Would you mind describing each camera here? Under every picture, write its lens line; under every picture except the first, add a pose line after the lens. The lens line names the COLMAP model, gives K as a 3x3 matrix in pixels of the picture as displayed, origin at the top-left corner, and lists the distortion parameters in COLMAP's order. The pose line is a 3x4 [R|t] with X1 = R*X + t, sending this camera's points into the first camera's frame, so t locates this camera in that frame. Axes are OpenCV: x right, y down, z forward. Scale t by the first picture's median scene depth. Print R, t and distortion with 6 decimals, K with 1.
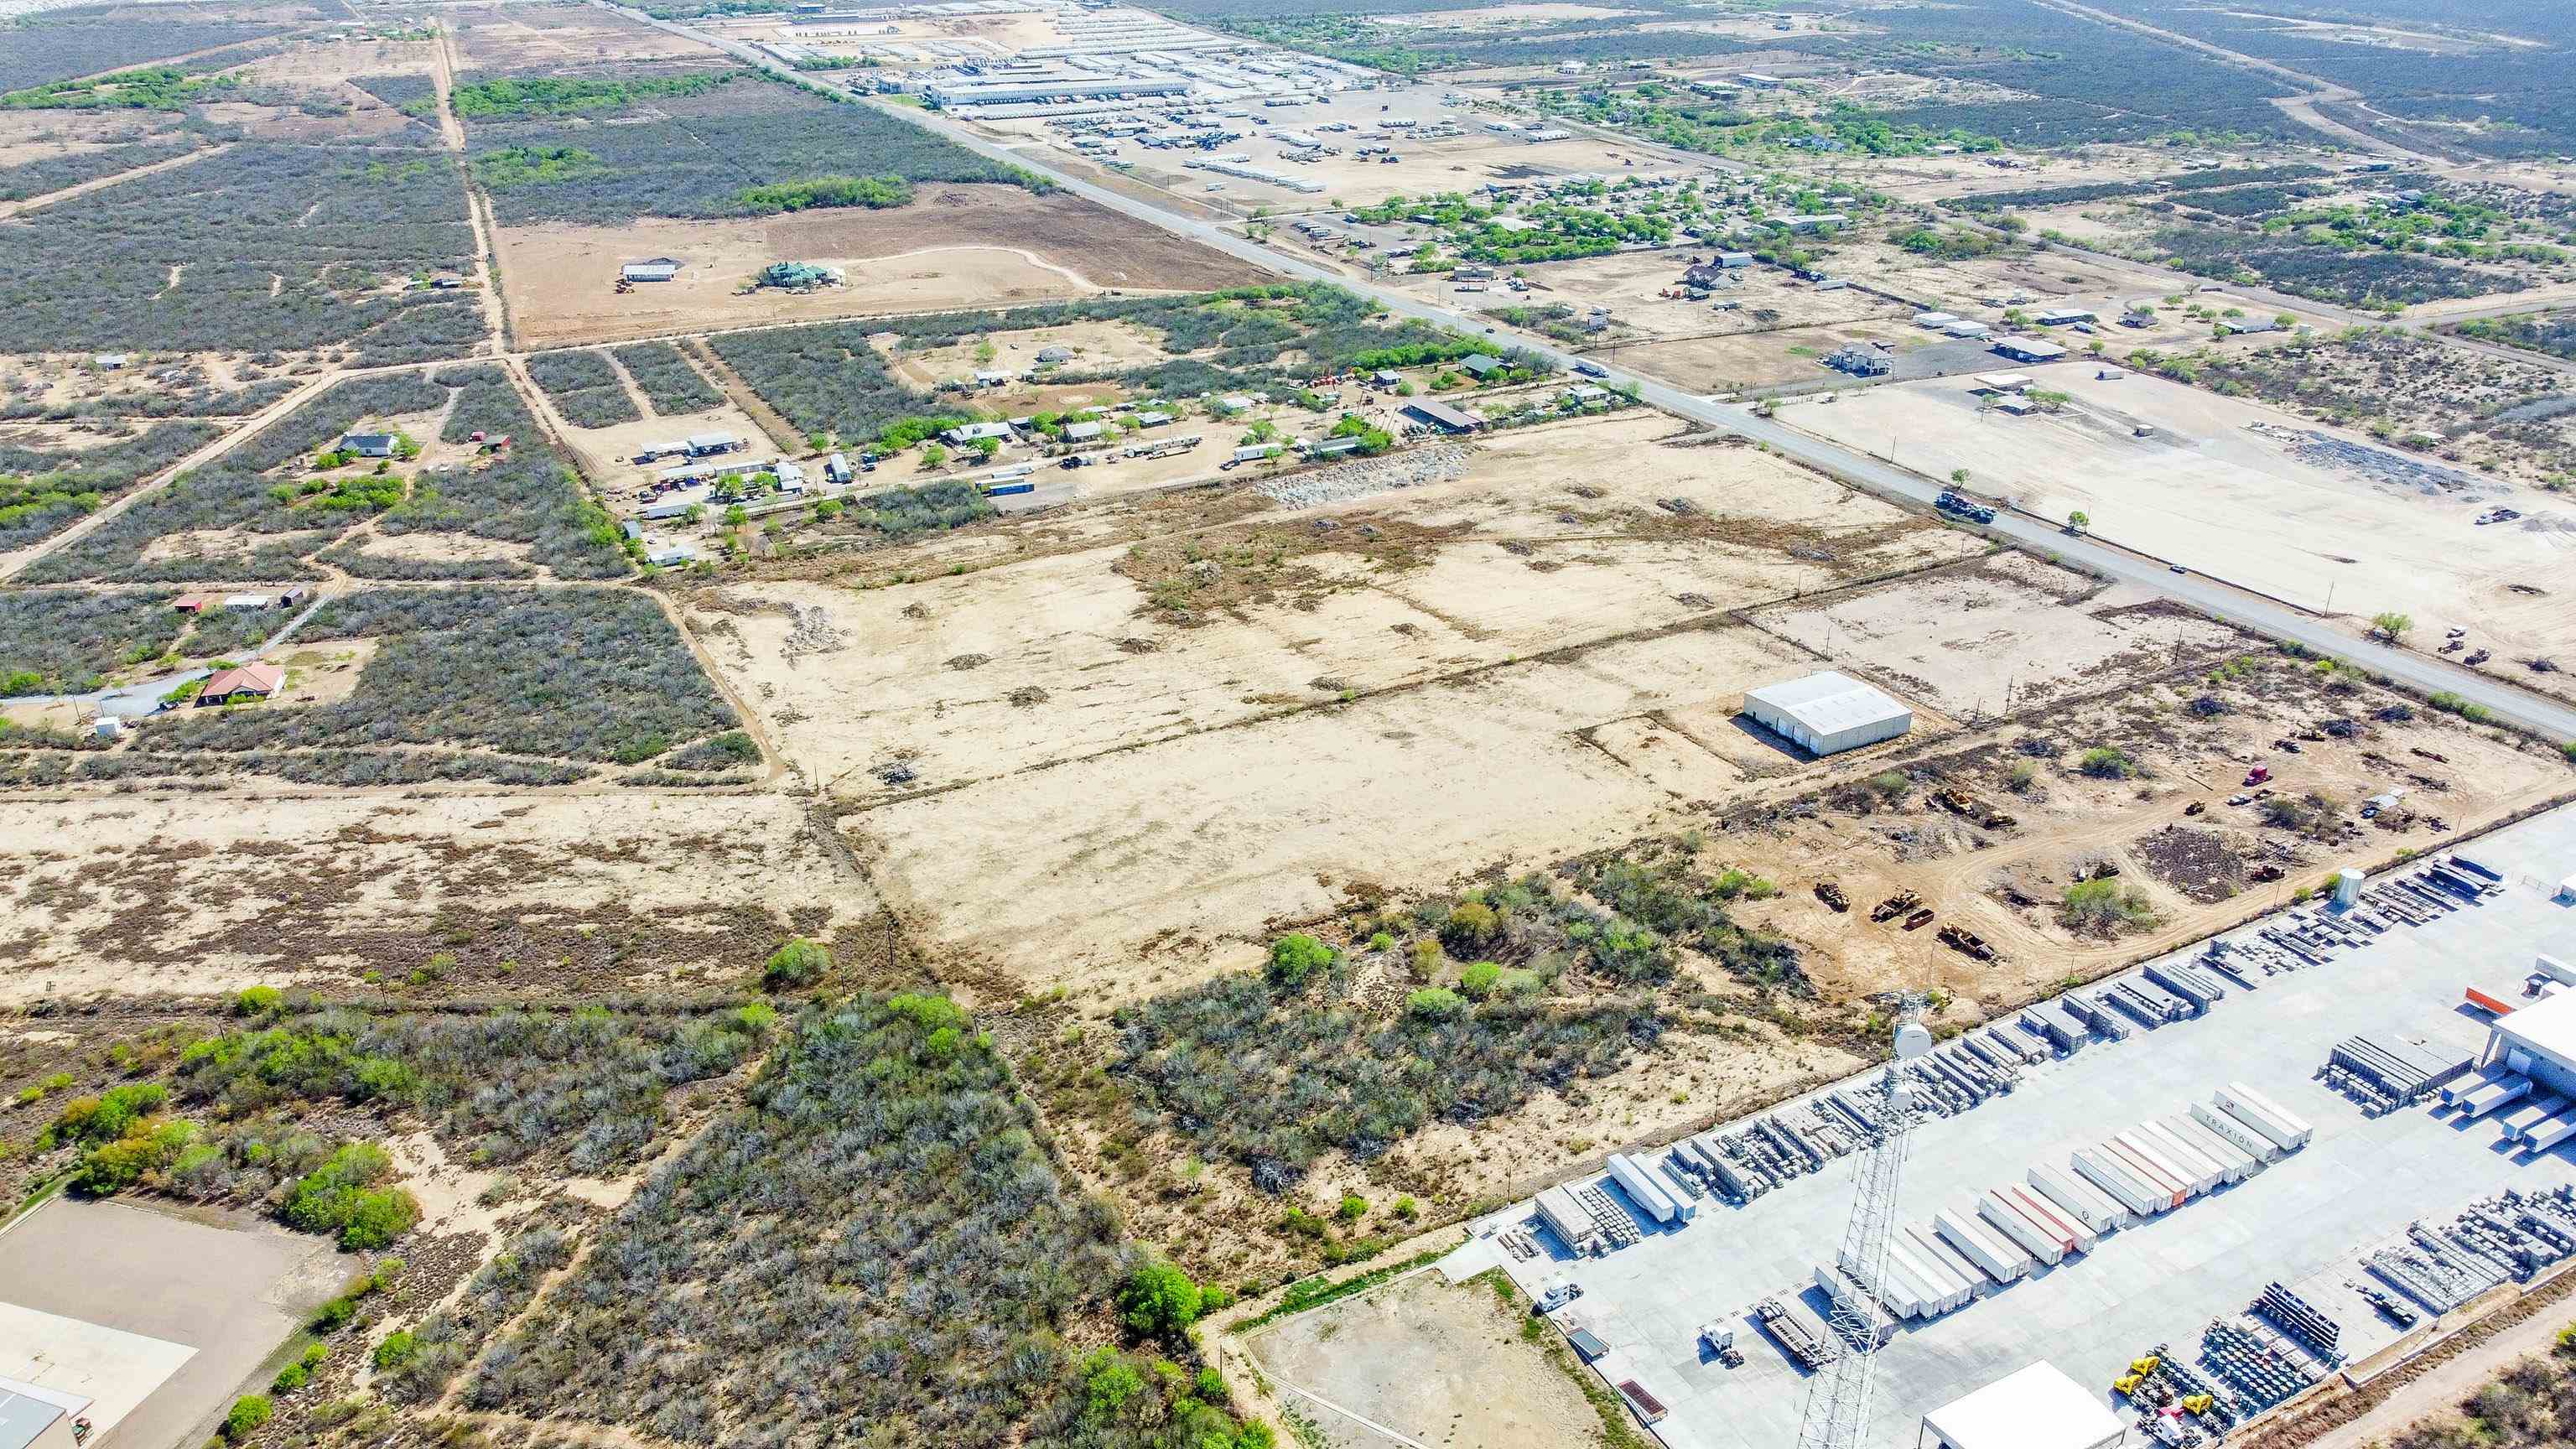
lens RADIAL K [[2024.1, 0, 1305.8], [0, 2024.1, 722.2], [0, 0, 1]] dist [-0.003276, -0.001808]
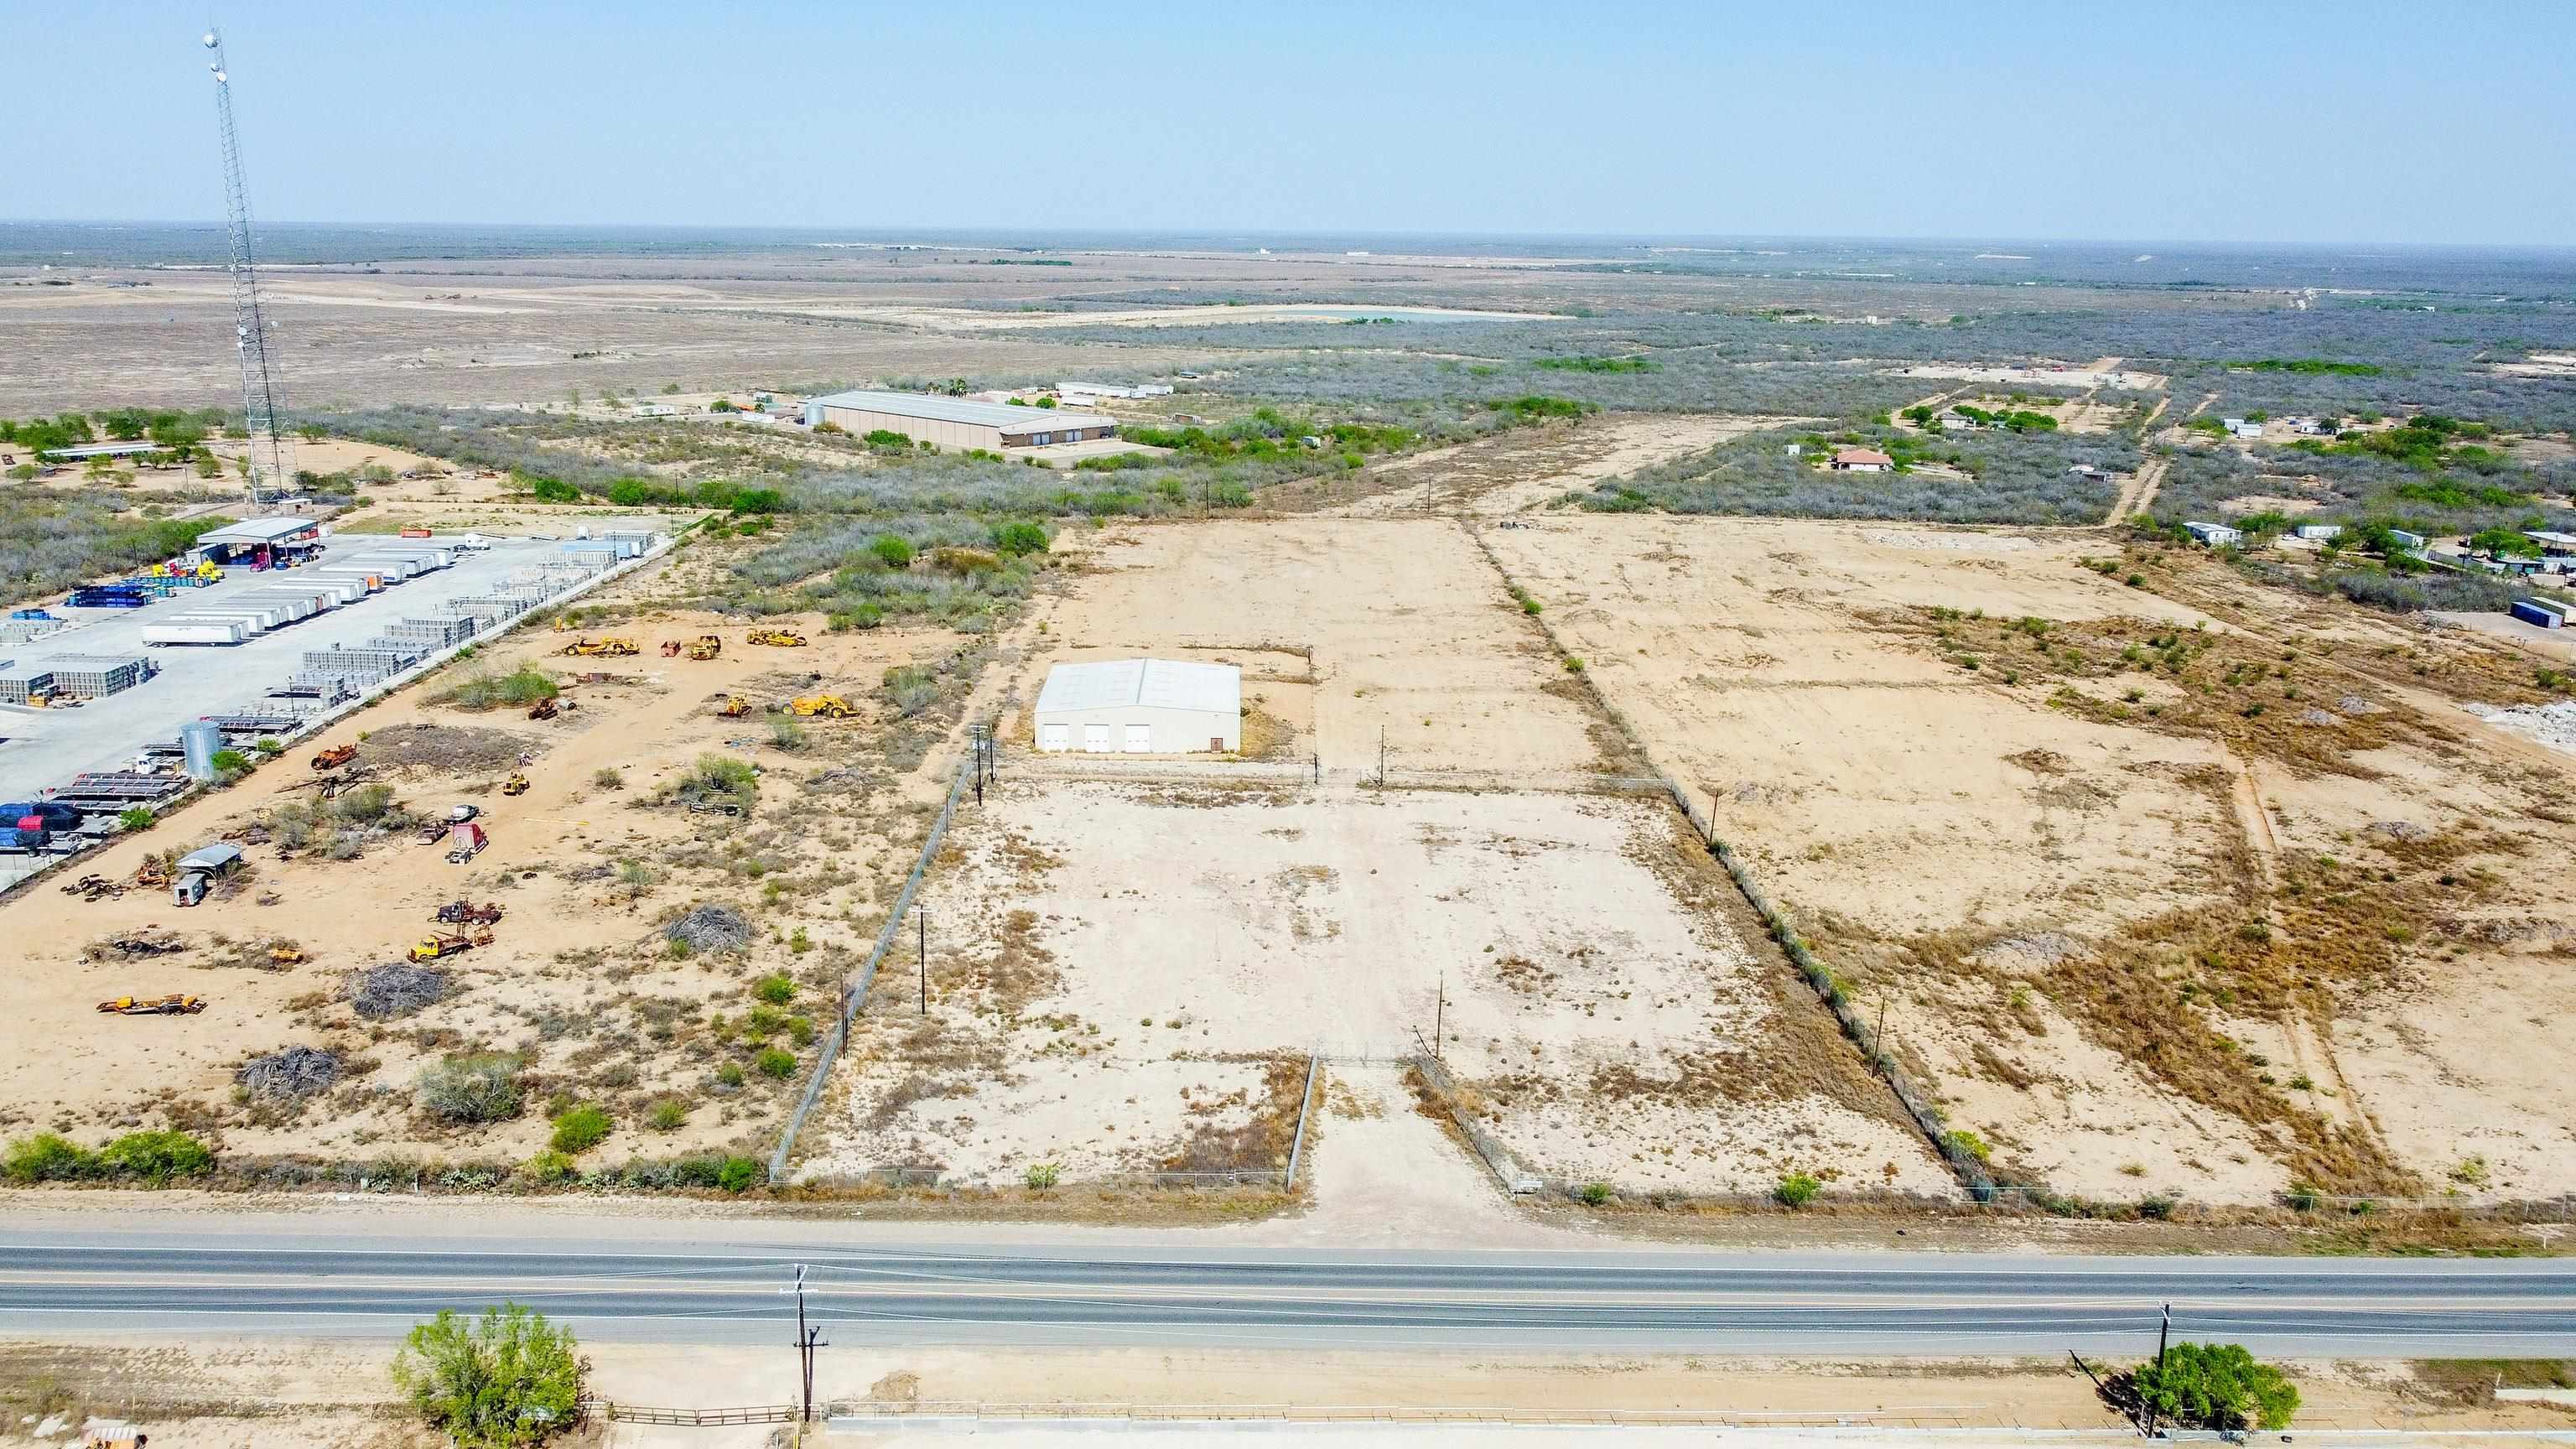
lens RADIAL K [[2024.1, 0, 1305.8], [0, 2024.1, 722.2], [0, 0, 1]] dist [-0.003276, -0.001808]
pose [[-0.469178, 0.220075, -0.855242, 0.738130], [-0.373929, 0.827841, 0.418158, -0.262236], [0.800031, 0.515991, -0.306112, 1.212984]]
